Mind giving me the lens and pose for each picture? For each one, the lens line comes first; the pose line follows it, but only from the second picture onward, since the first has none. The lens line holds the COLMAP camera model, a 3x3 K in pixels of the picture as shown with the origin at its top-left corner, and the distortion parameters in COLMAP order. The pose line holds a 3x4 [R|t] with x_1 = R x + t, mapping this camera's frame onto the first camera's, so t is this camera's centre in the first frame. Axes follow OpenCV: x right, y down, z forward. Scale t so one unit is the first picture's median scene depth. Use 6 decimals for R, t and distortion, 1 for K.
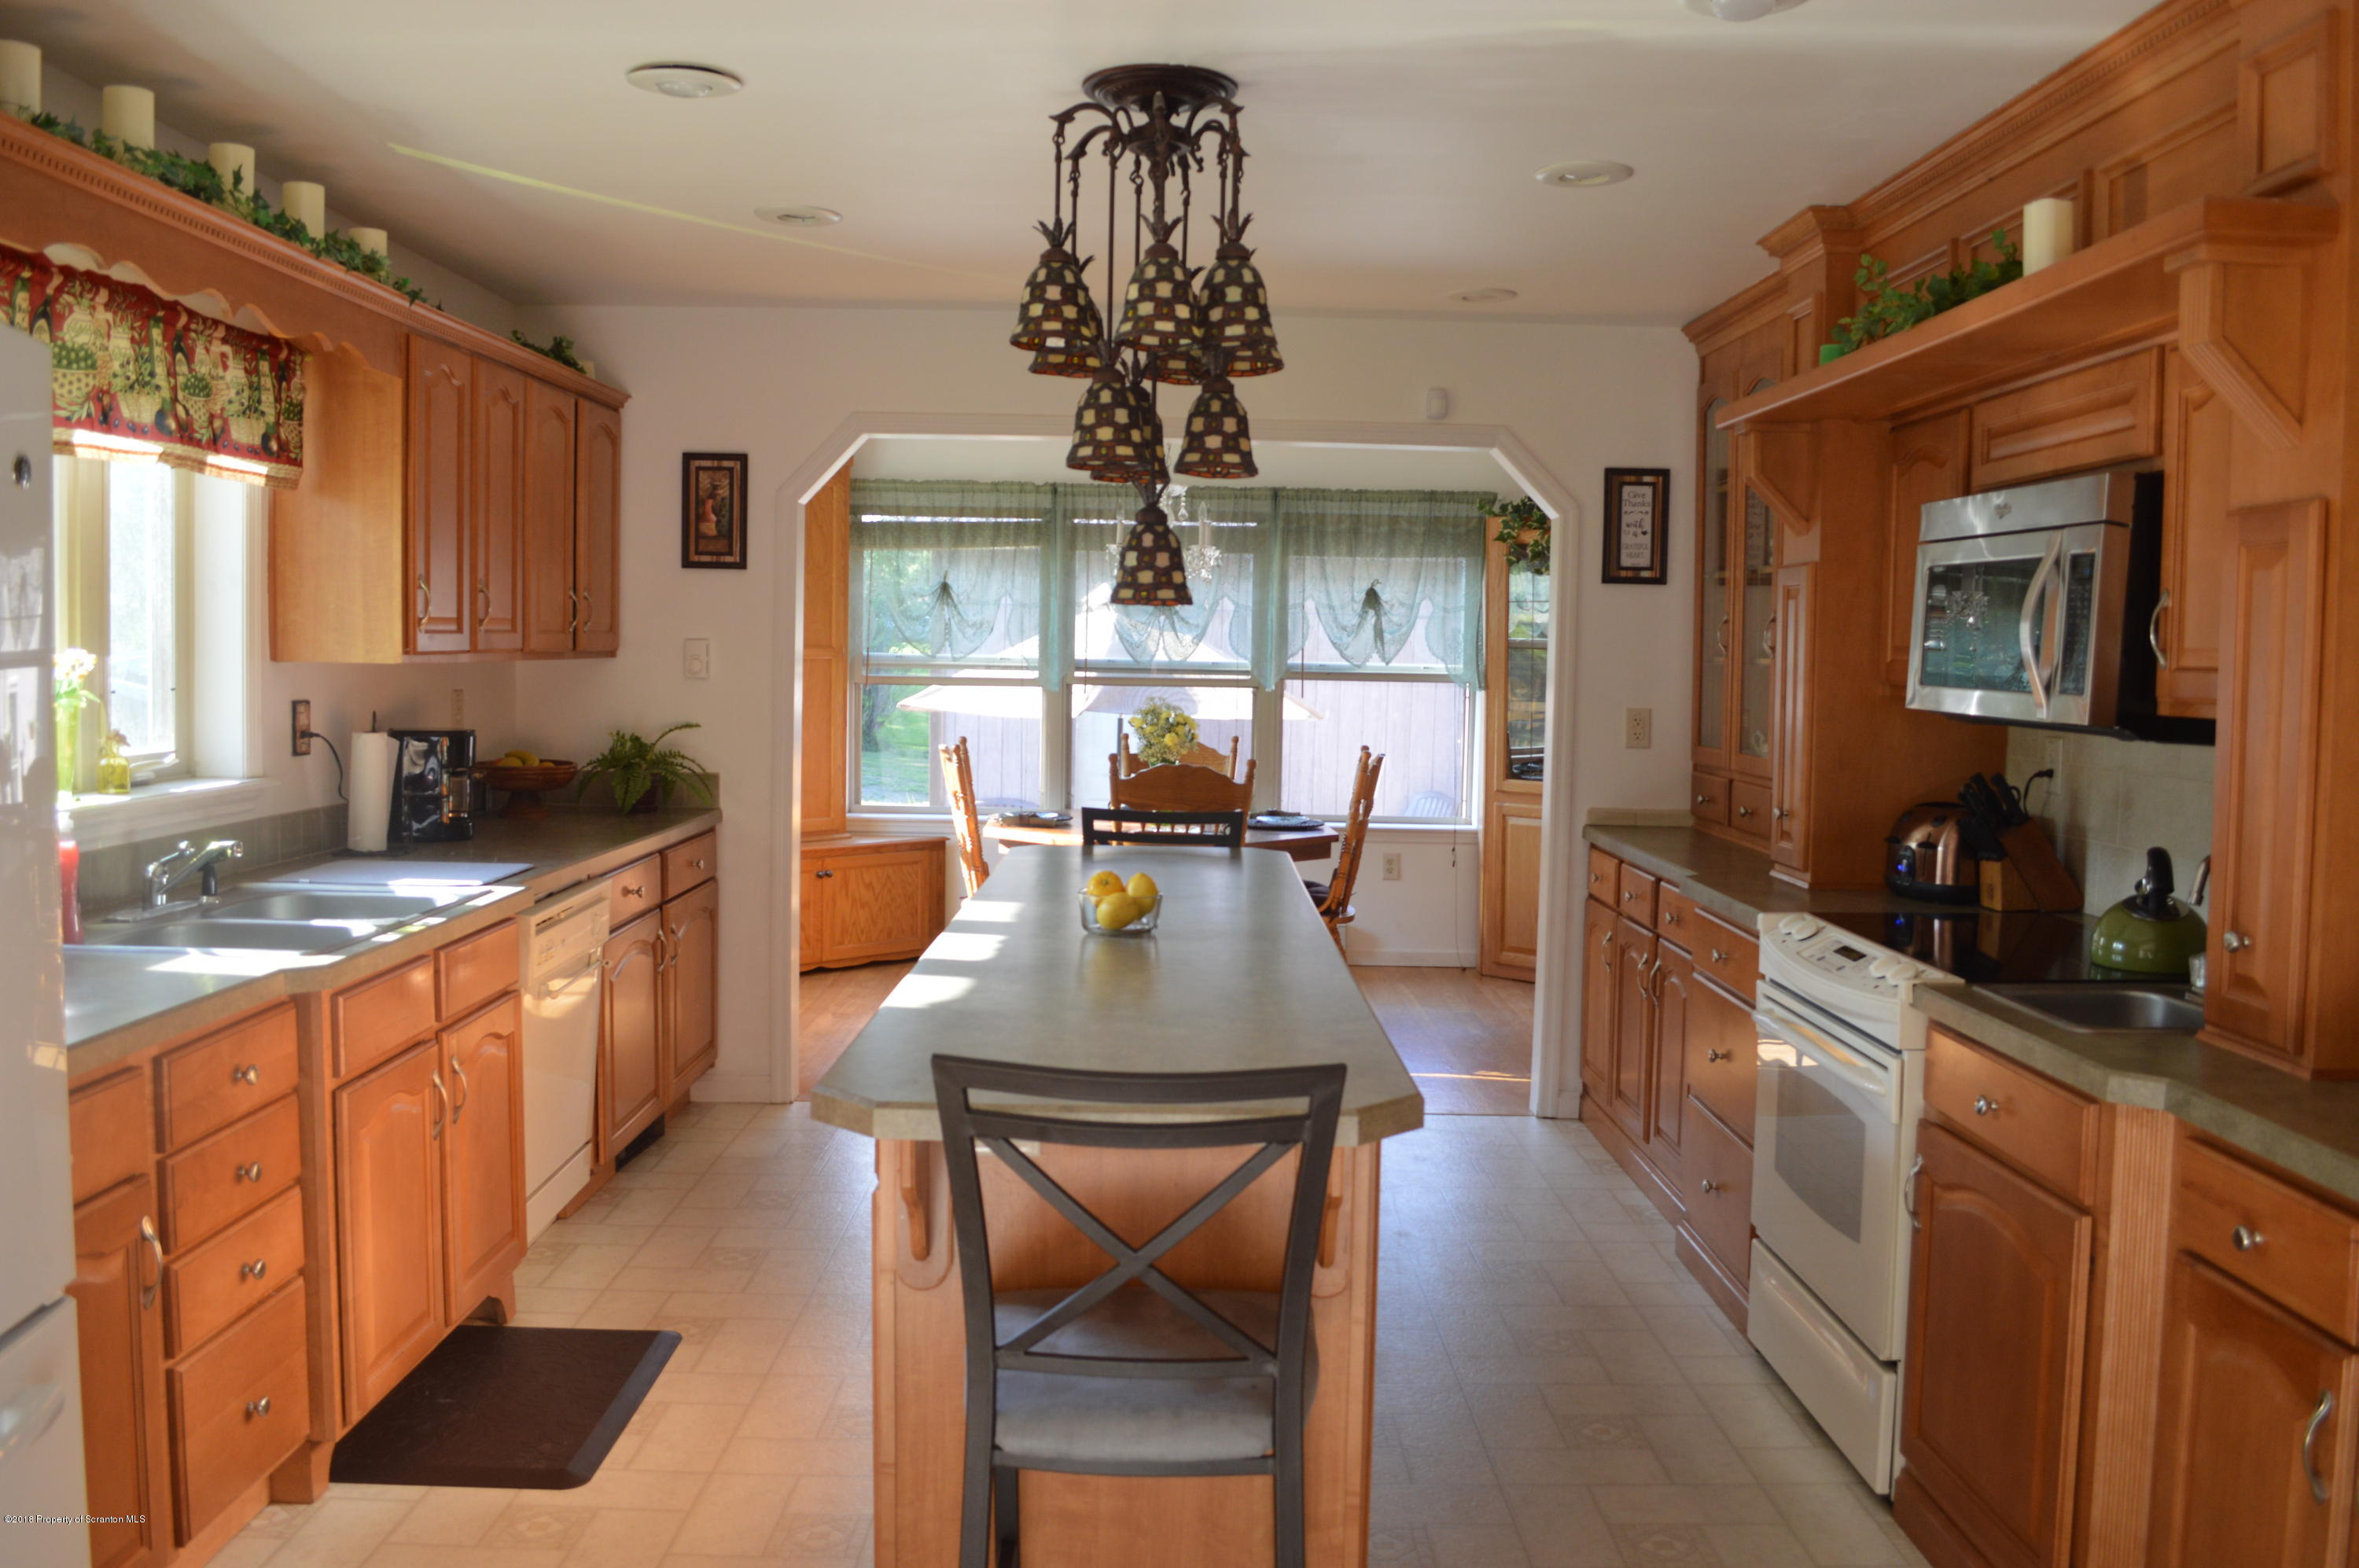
lens RADIAL K [[1865.9, 0, 1174.7], [0, 1865.9, 753.5], [0, 0, 1]] dist [-0.080815, -0.003607]
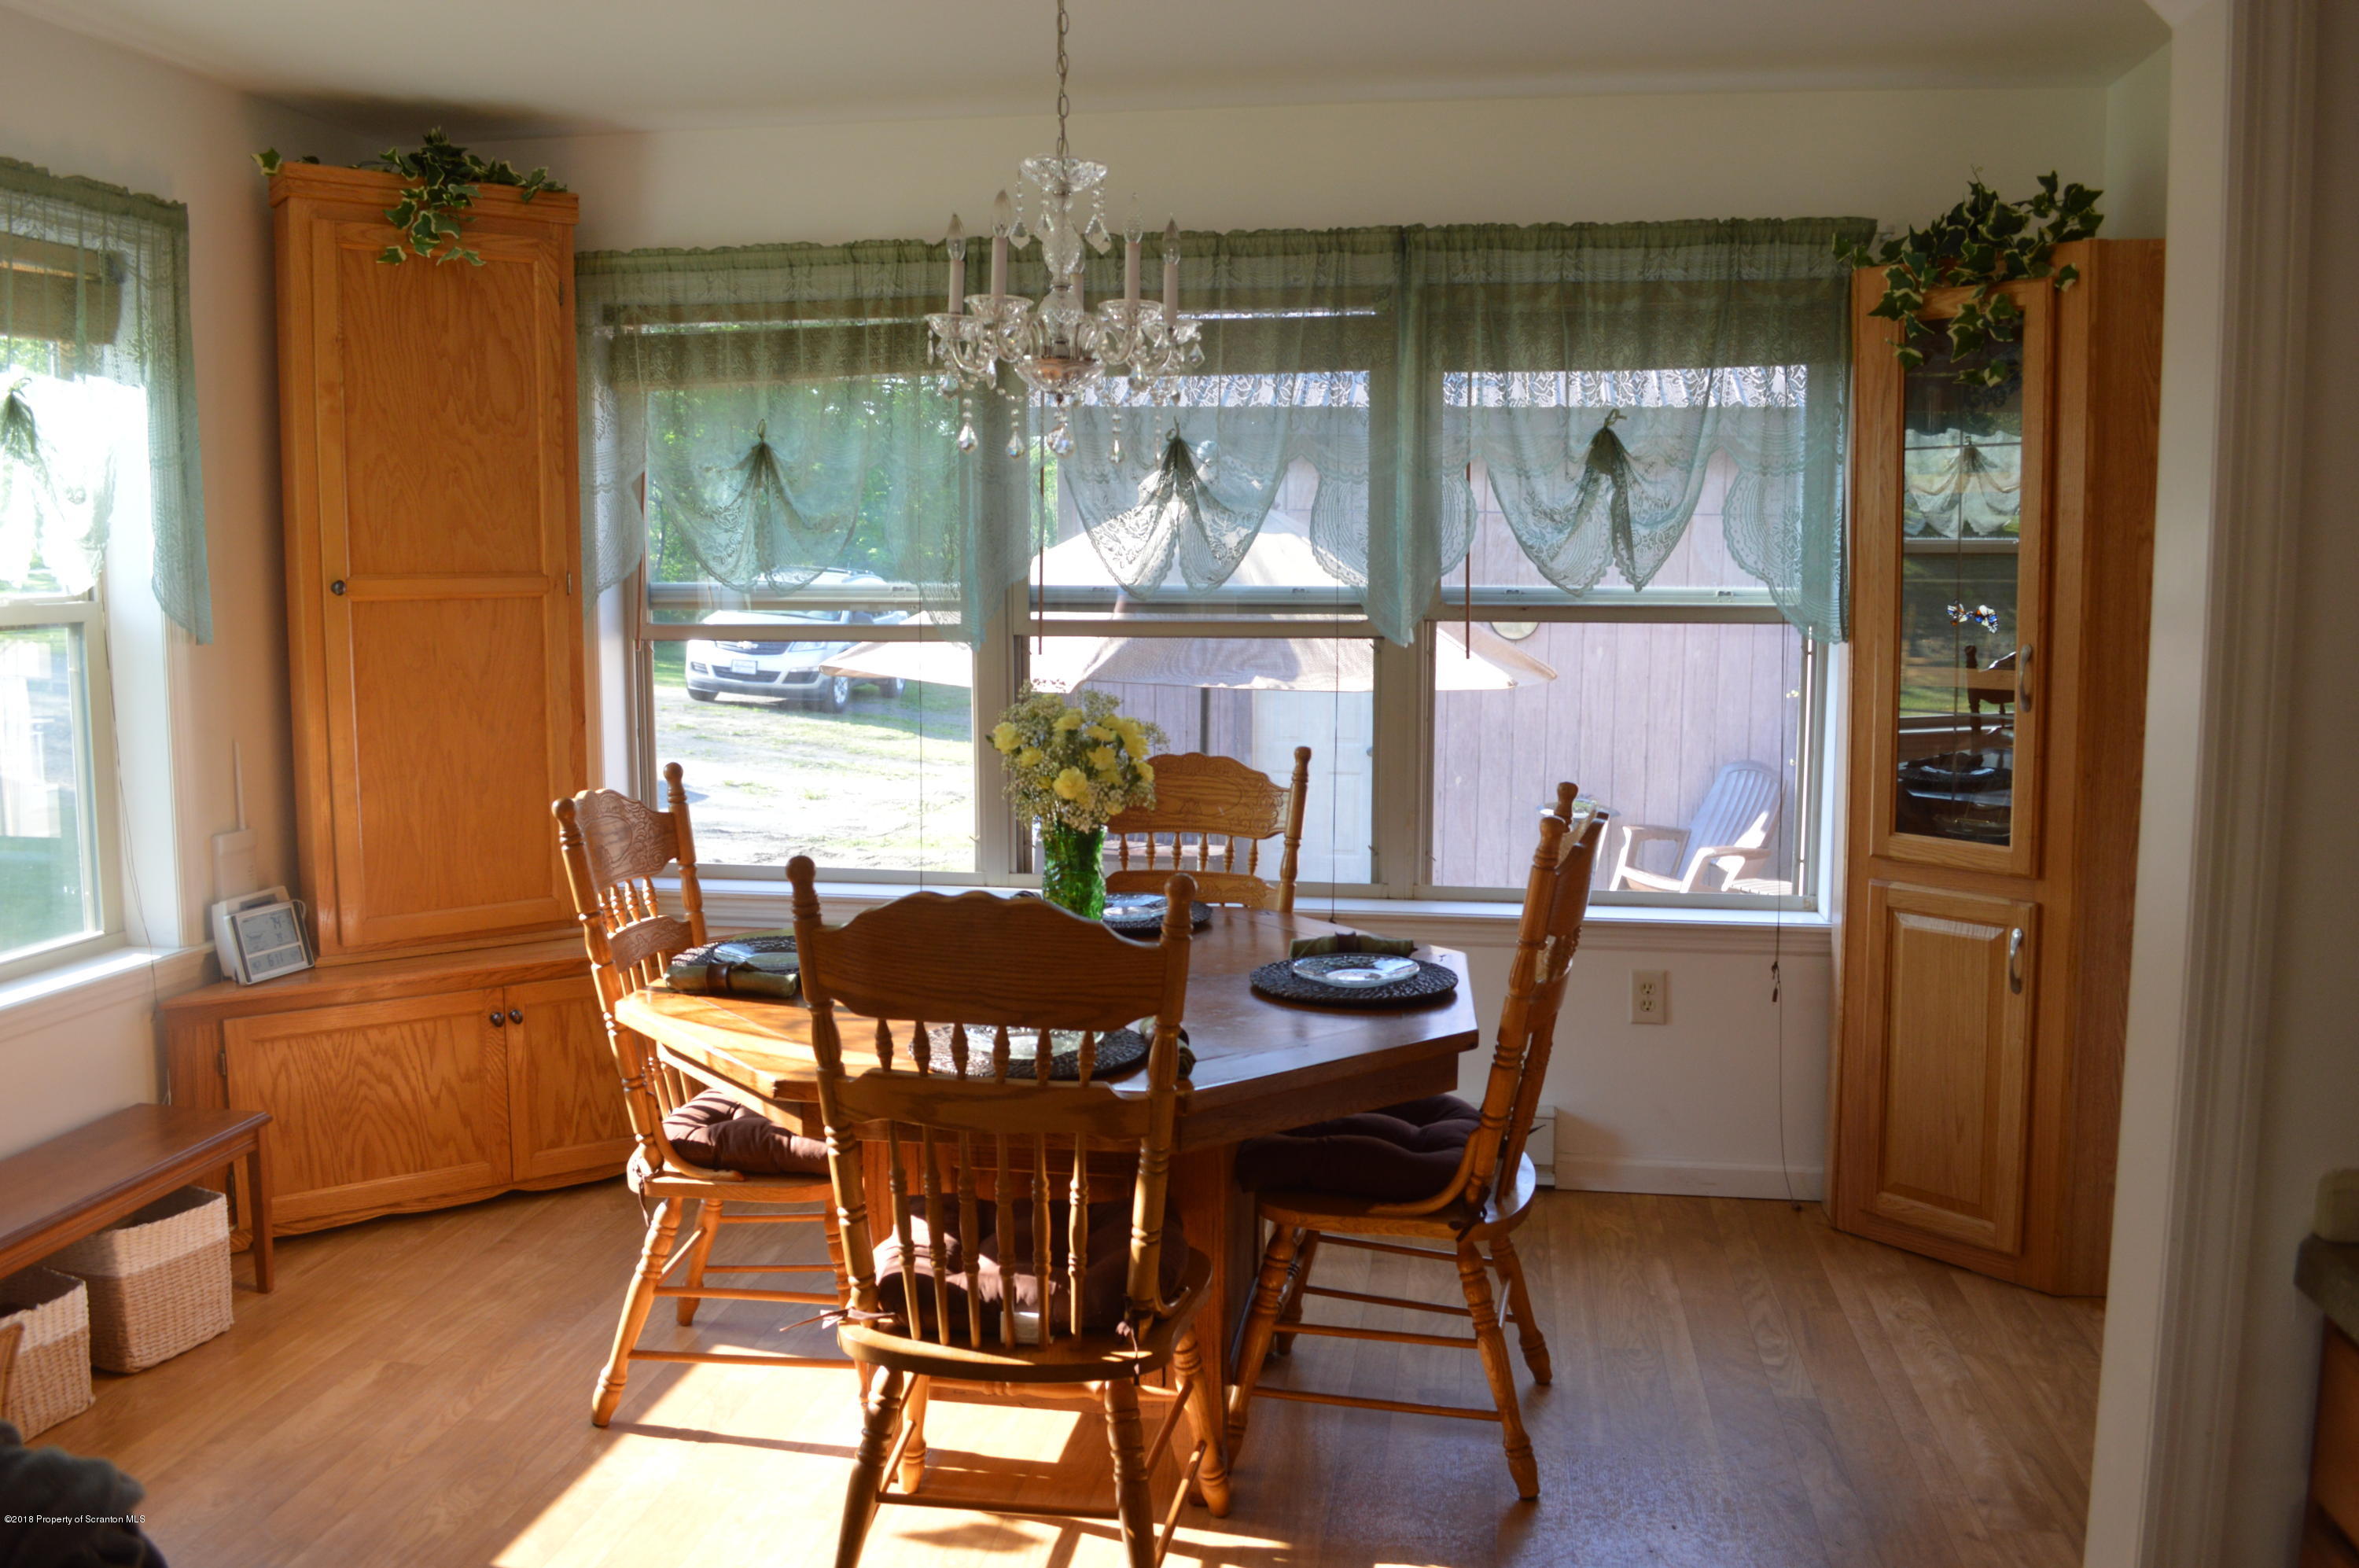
lens RADIAL K [[1865.9, 0, 1174.7], [0, 1865.9, 753.5], [0, 0, 1]] dist [-0.080815, -0.003607]
pose [[0.986152, -0.002132, -0.165830, 0.075234], [0.009337, 0.999045, 0.042678, -0.026938], [0.165581, -0.043635, 0.985230, 0.508169]]
